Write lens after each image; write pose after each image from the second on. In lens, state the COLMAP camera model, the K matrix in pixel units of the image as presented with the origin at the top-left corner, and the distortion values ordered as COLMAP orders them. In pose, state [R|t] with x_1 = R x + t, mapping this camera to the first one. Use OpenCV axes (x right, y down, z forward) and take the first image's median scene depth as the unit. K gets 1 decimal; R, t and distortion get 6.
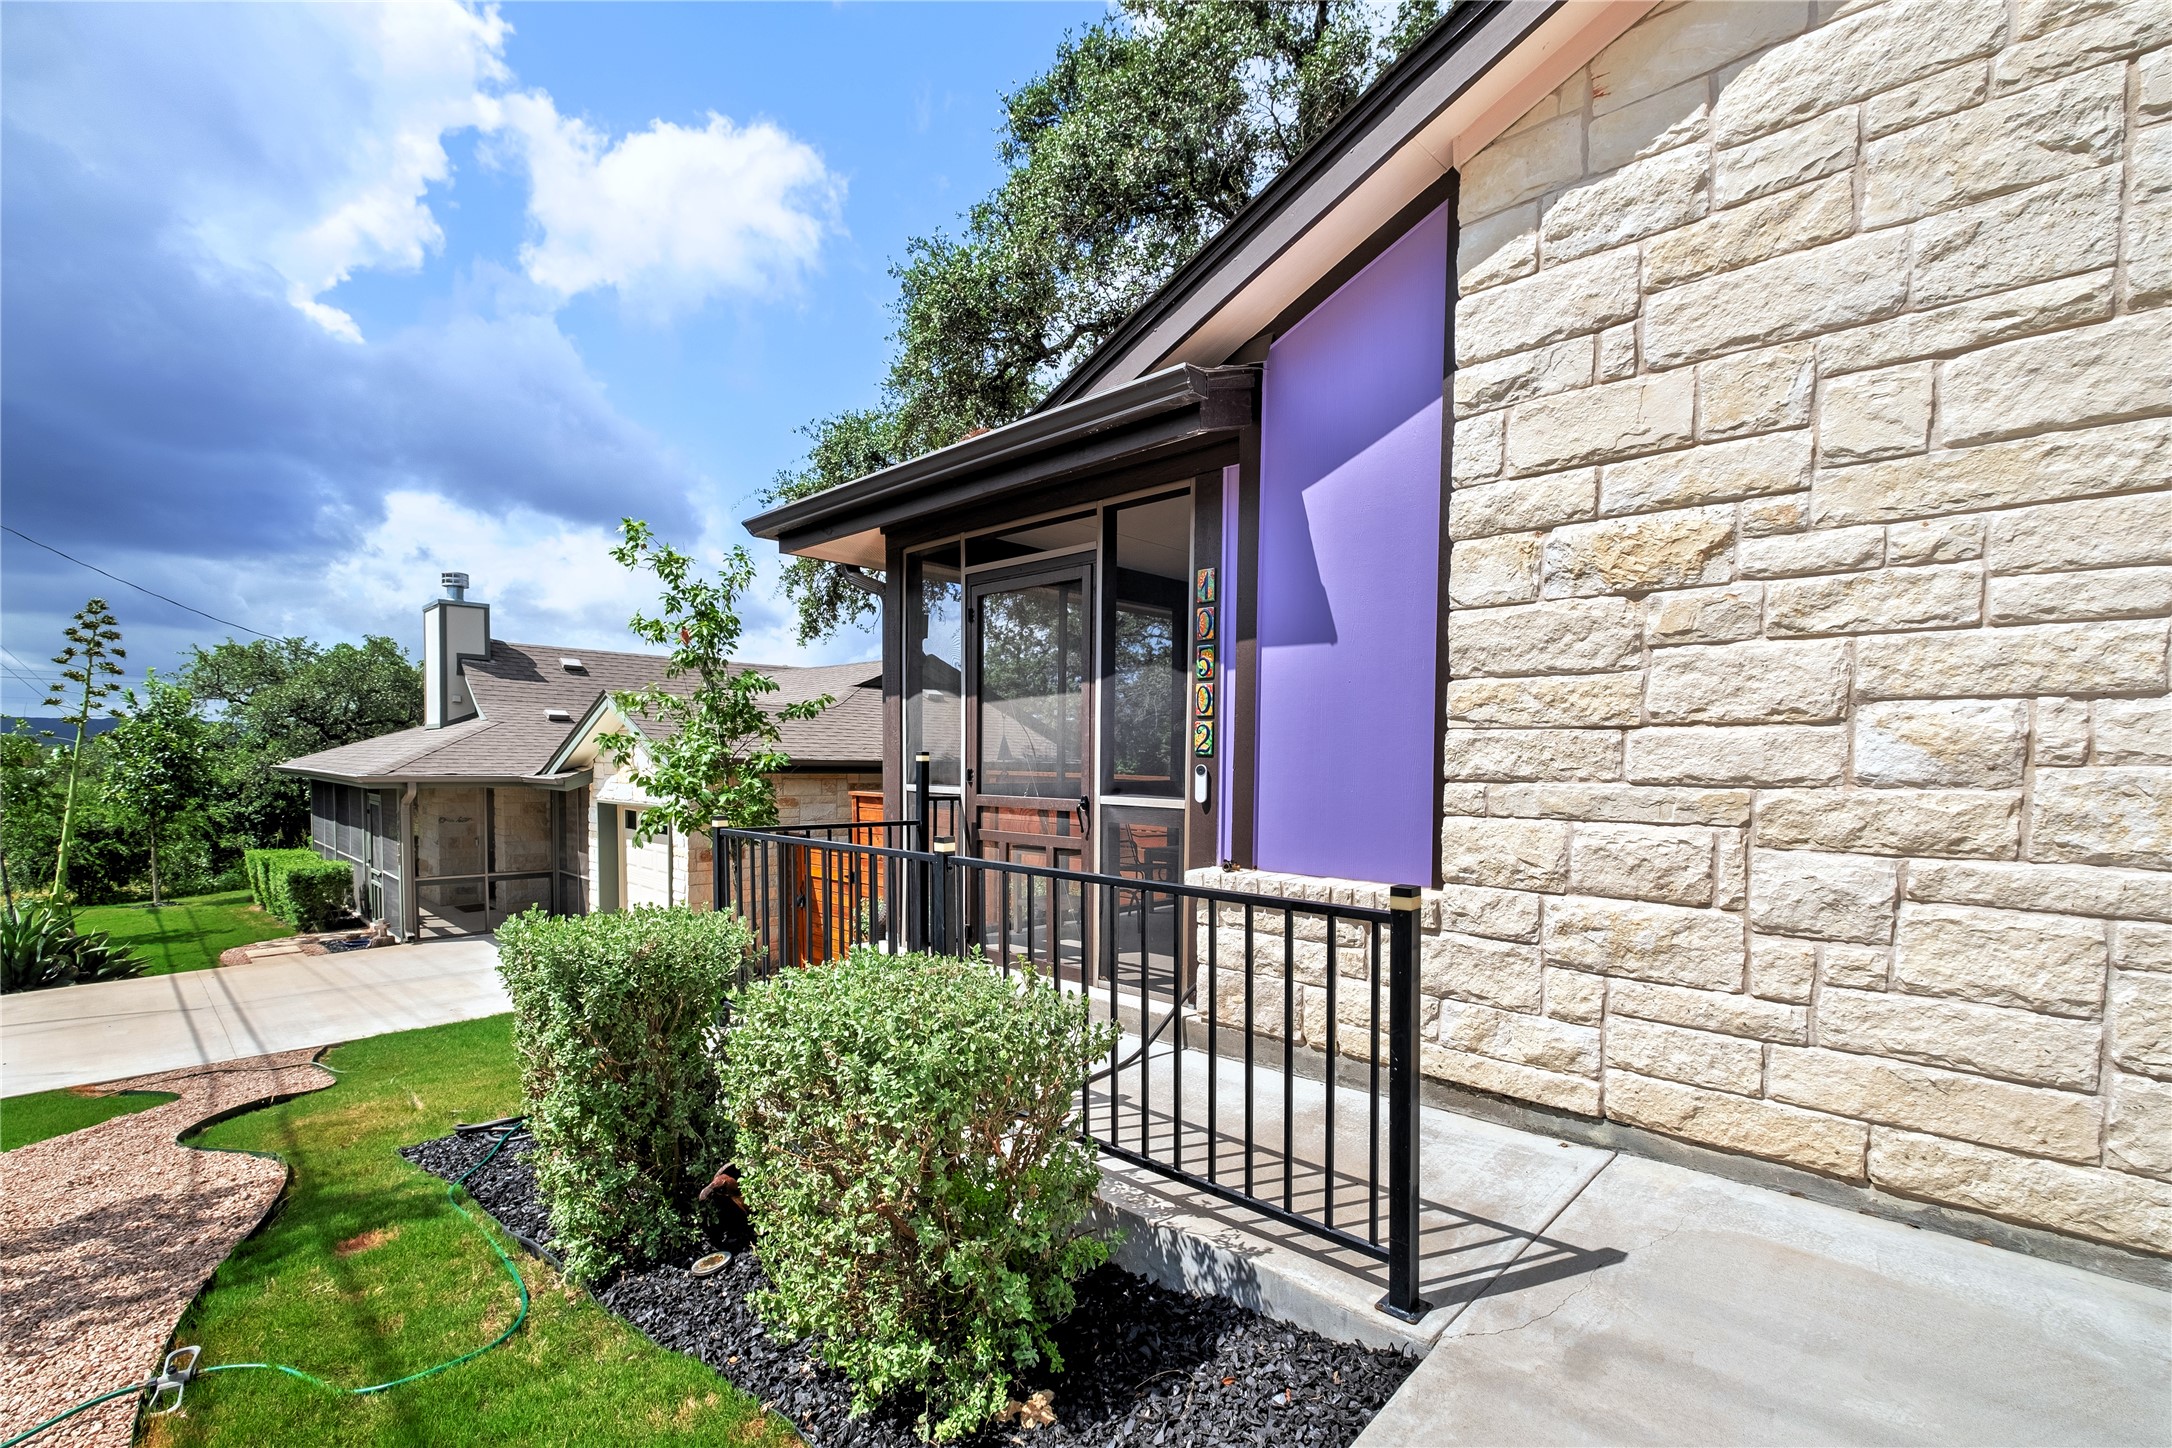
lens RADIAL K [[968.7, 0, 1092.6], [0, 968.7, 799.1], [0, 0, 1]] dist [-0.001079, -0.000455]
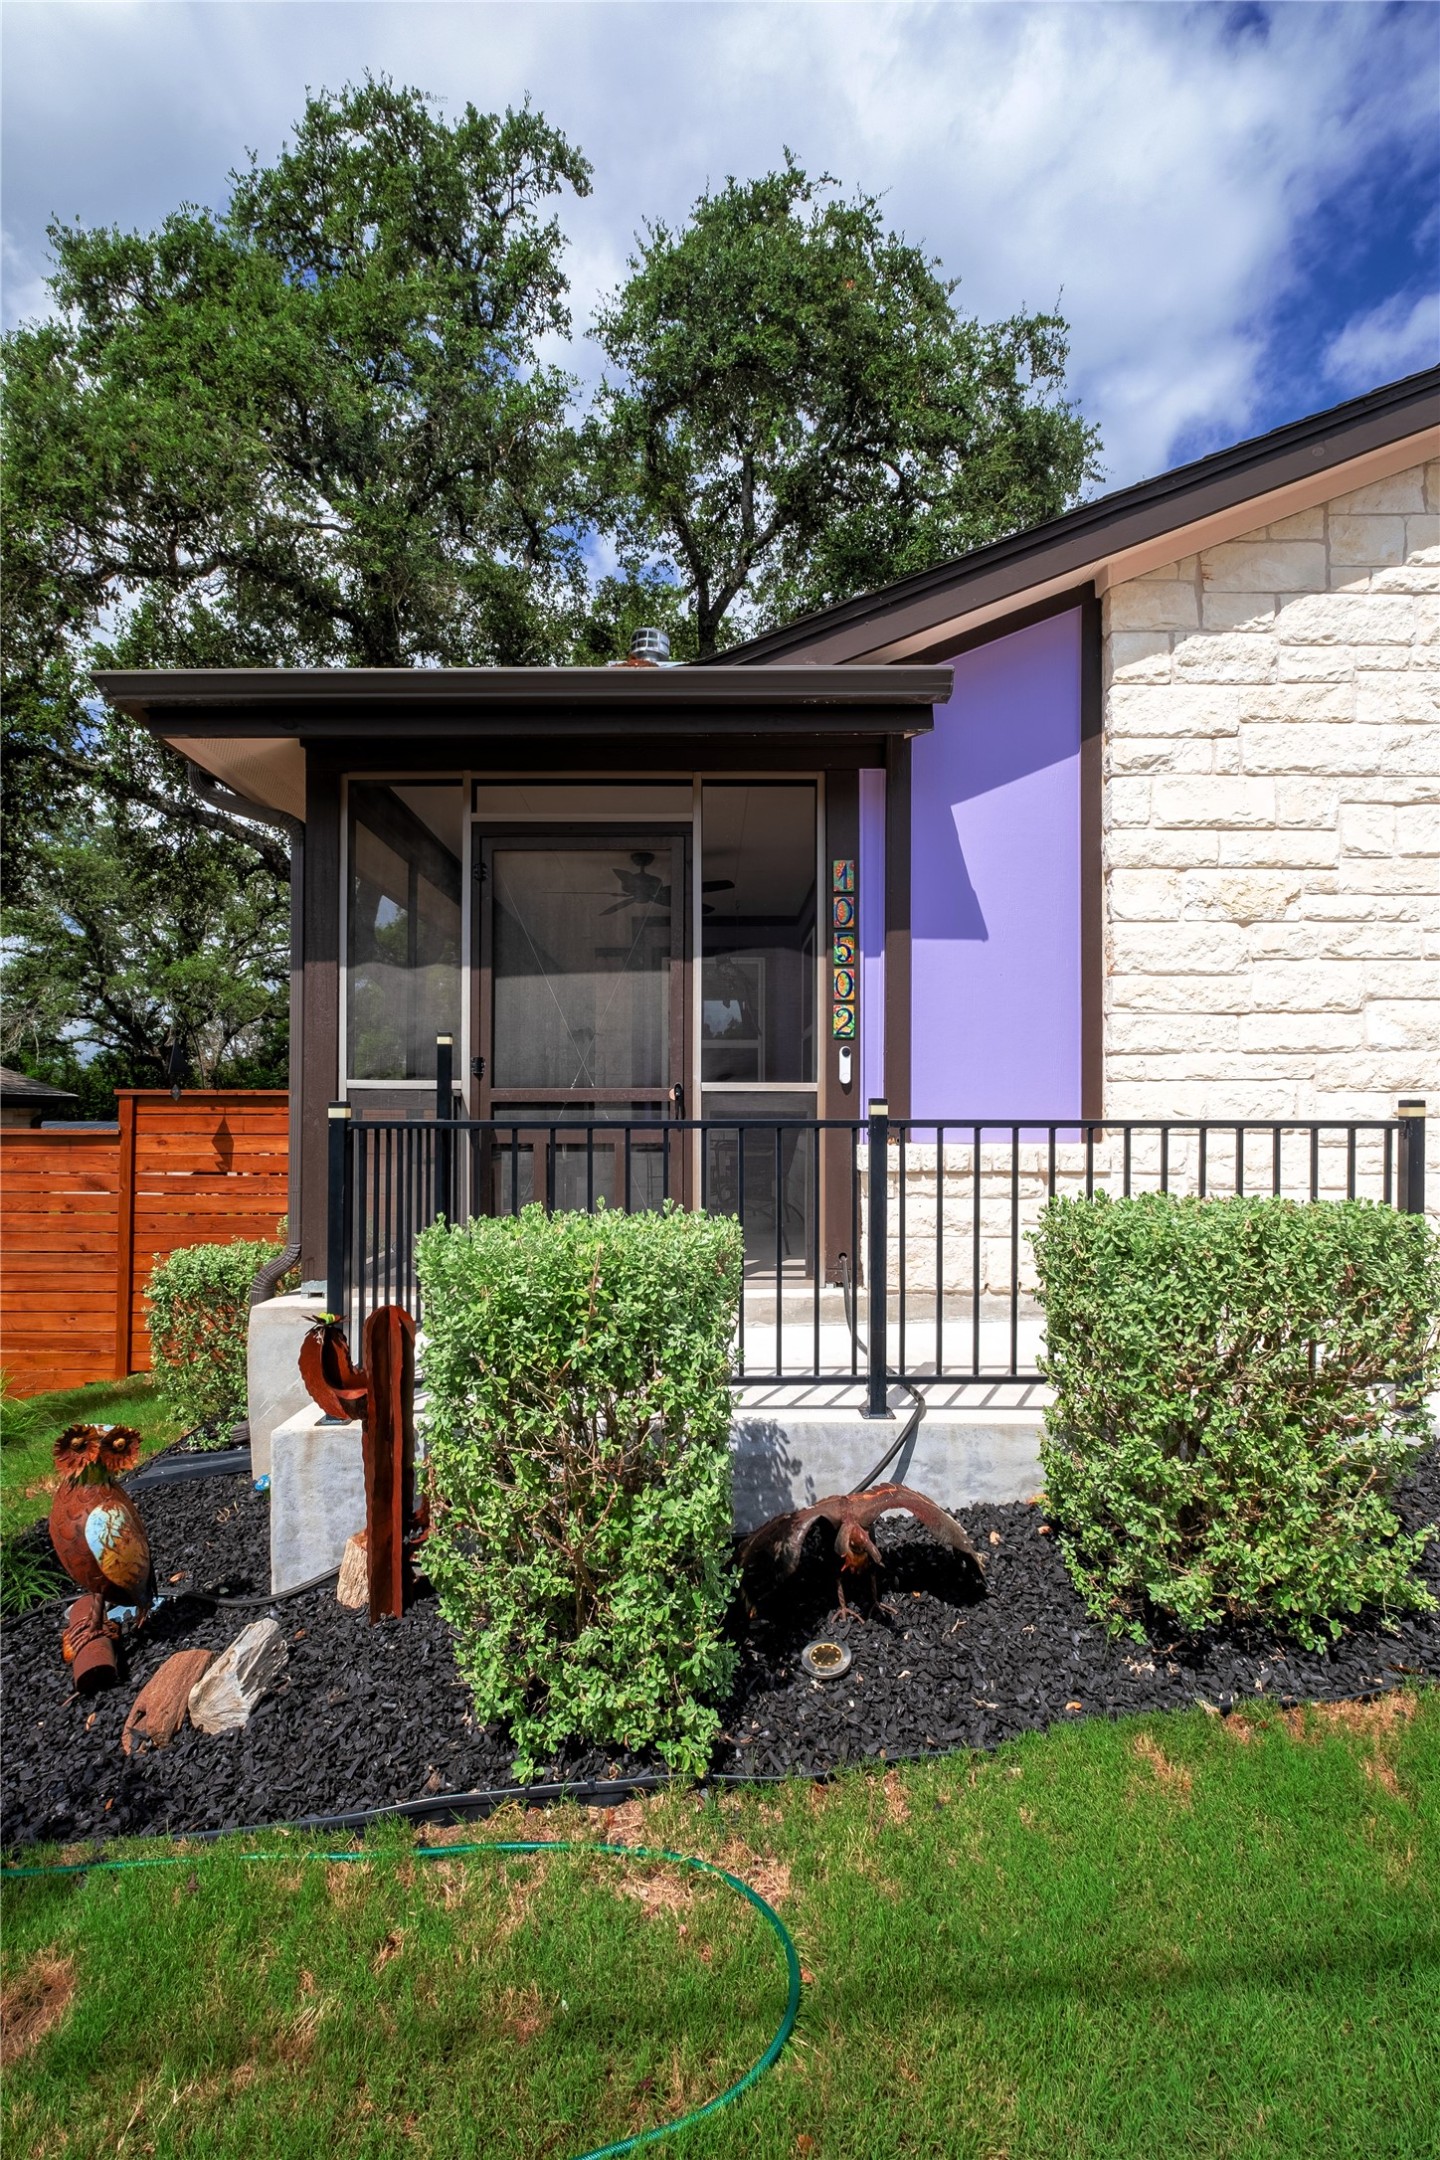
lens RADIAL K [[962.1, 0, 724.4], [0, 962.1, 1098.4], [0, 0, 1]] dist [-0.001229, -0.000390]
pose [[0.724368, -0.000417, 0.689414, -0.902866], [0.036660, 0.998608, -0.037914, 0.070485], [-0.688438, 0.052737, 0.723375, 0.455578]]
